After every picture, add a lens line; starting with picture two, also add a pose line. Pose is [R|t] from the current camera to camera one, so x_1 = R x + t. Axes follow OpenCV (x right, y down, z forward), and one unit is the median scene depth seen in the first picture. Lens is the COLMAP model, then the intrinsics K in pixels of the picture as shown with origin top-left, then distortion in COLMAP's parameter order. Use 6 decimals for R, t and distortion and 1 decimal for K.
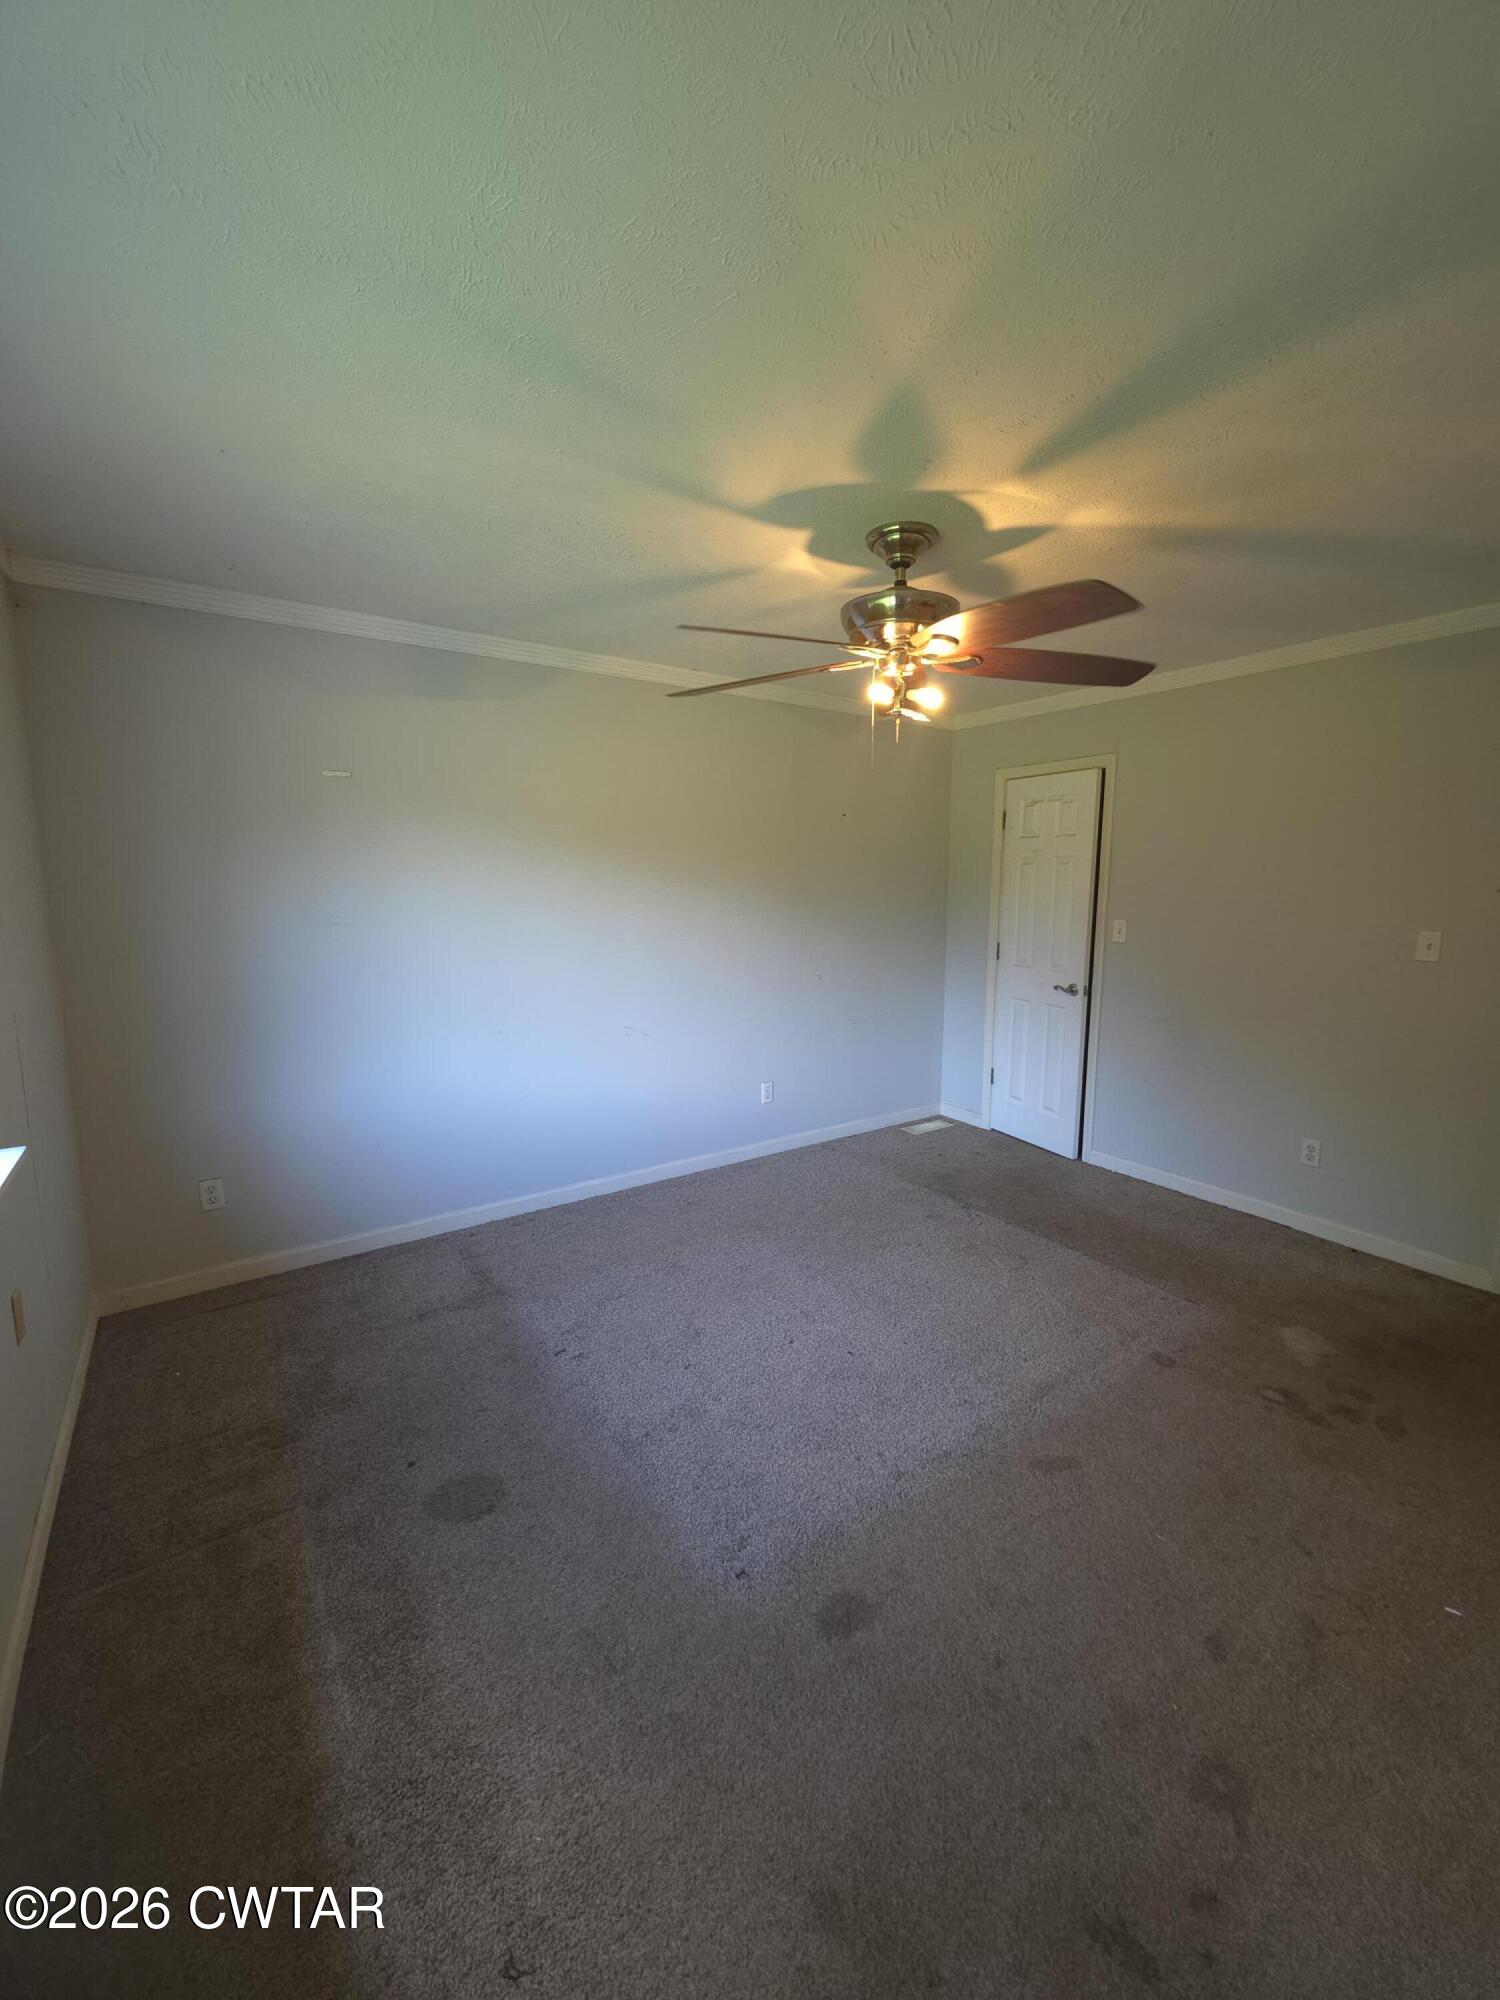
lens RADIAL K [[802.6, 0, 759.2], [0, 802.6, 996.5], [0, 0, 1]] dist [0.006775, -0.000921]
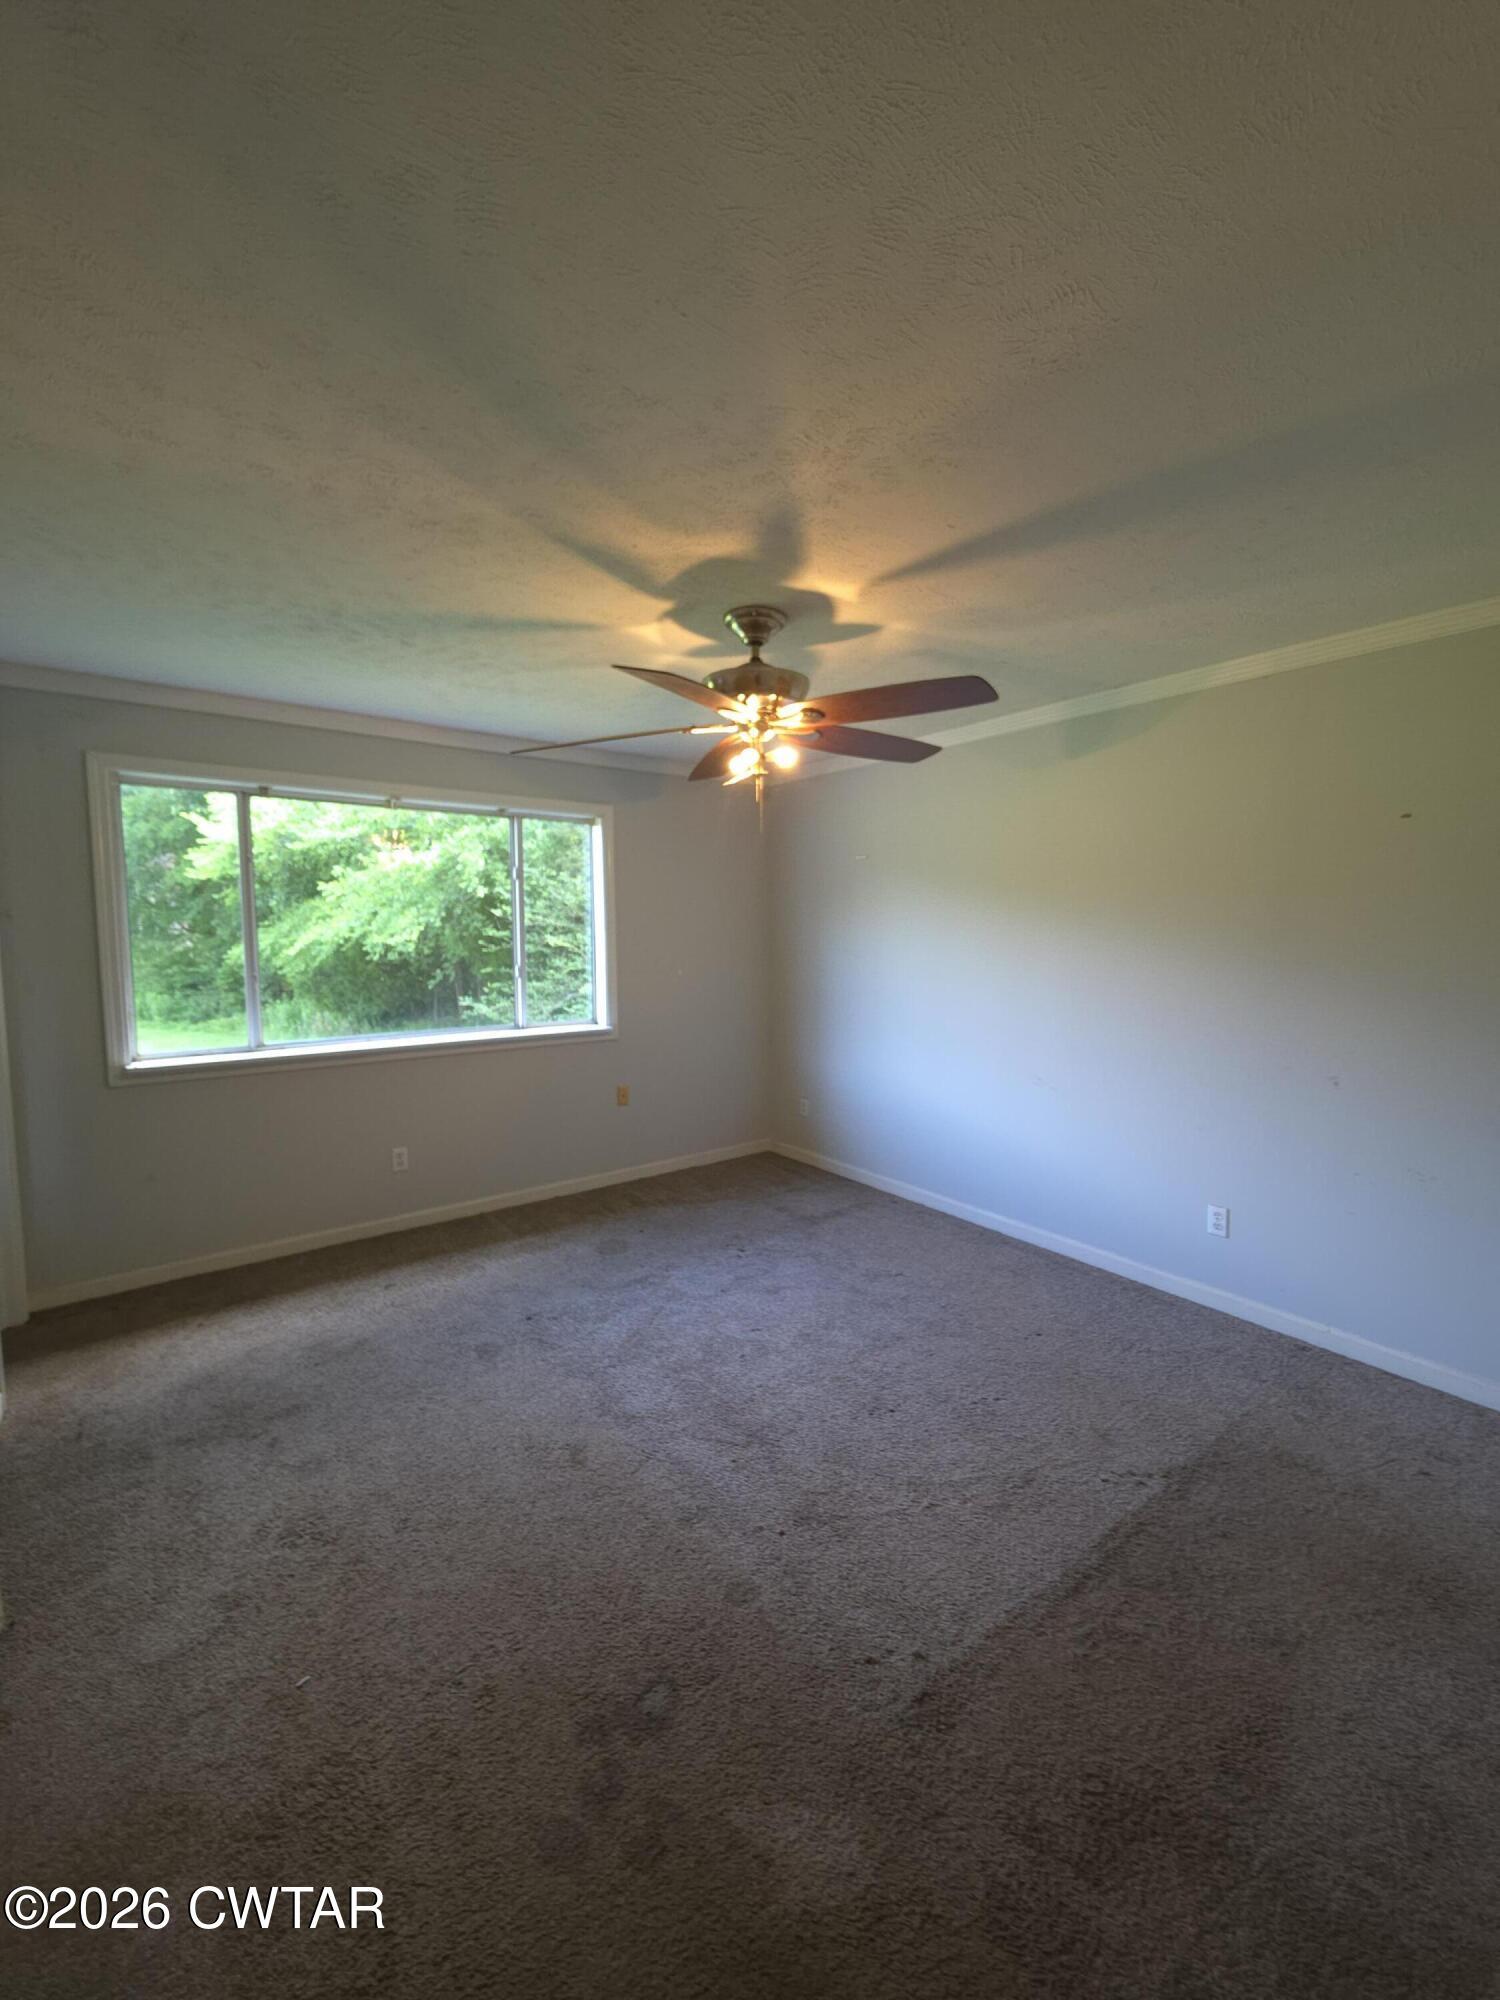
lens RADIAL K [[802.6, 0, 768.3], [0, 802.6, 995.8], [0, 0, 1]] dist [0.006775, -0.000921]
pose [[0.051444, 0.089773, -0.994633, 0.996941], [-0.141902, 0.986503, 0.081700, -0.116864], [0.988543, 0.136937, 0.063489, 0.771049]]
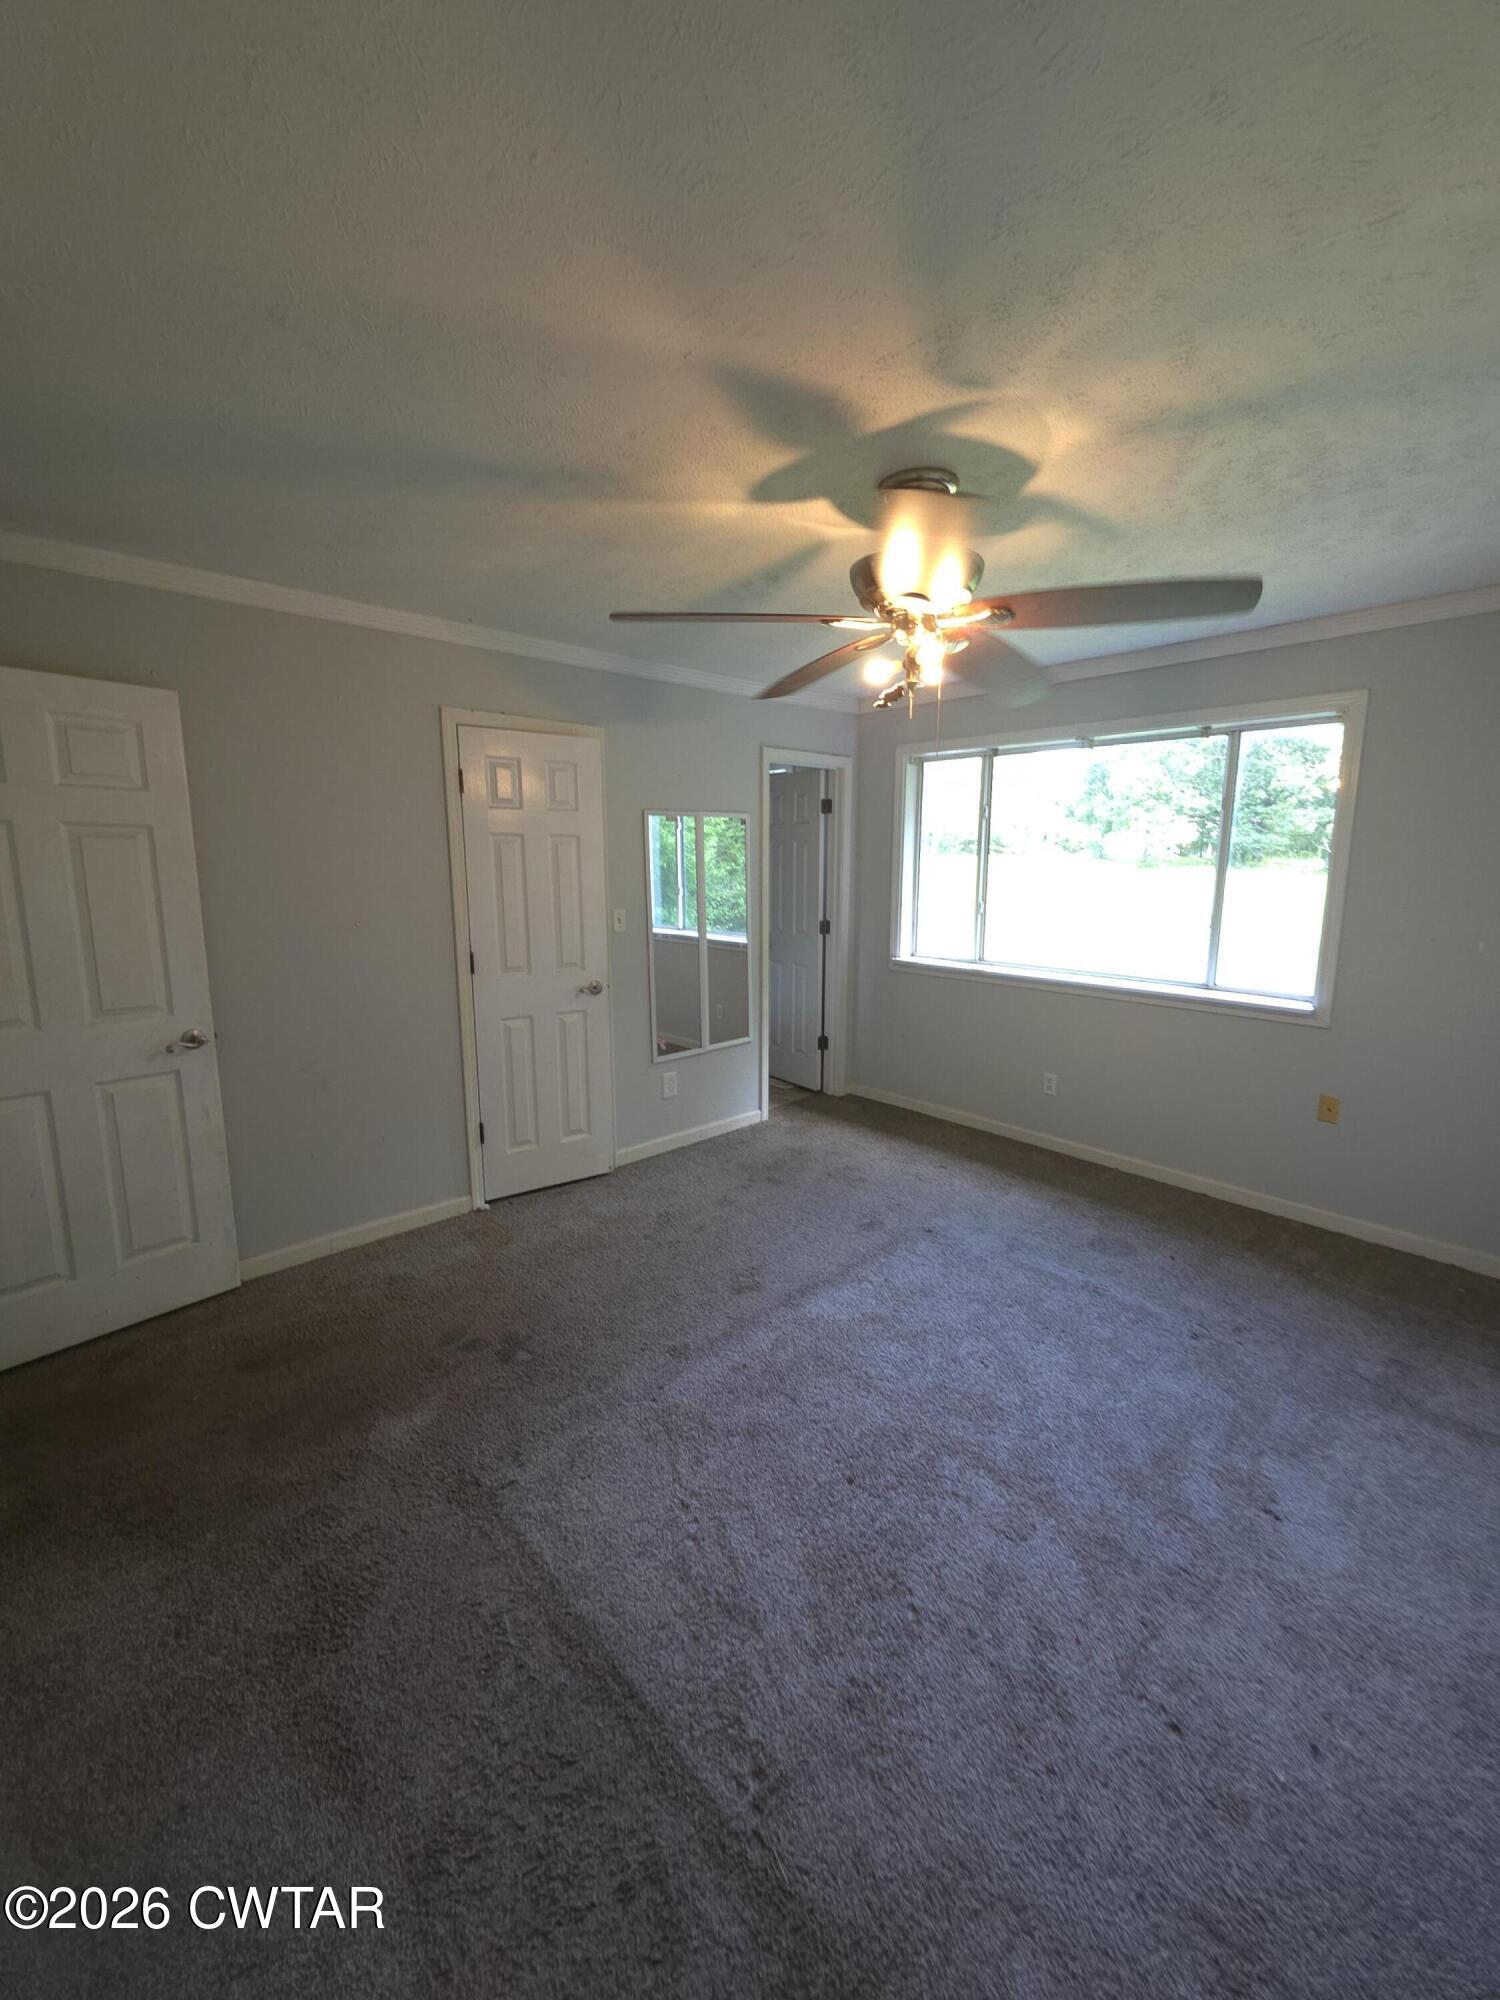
lens RADIAL K [[802.6, 0, 766.8], [0, 802.6, 988.4], [0, 0, 1]] dist [0.006775, -0.000921]
pose [[-0.988916, 0.018619, -0.147302, 0.371049], [-0.026966, 0.953084, 0.301504, -0.231335], [0.146005, 0.302134, -0.942018, 1.506286]]
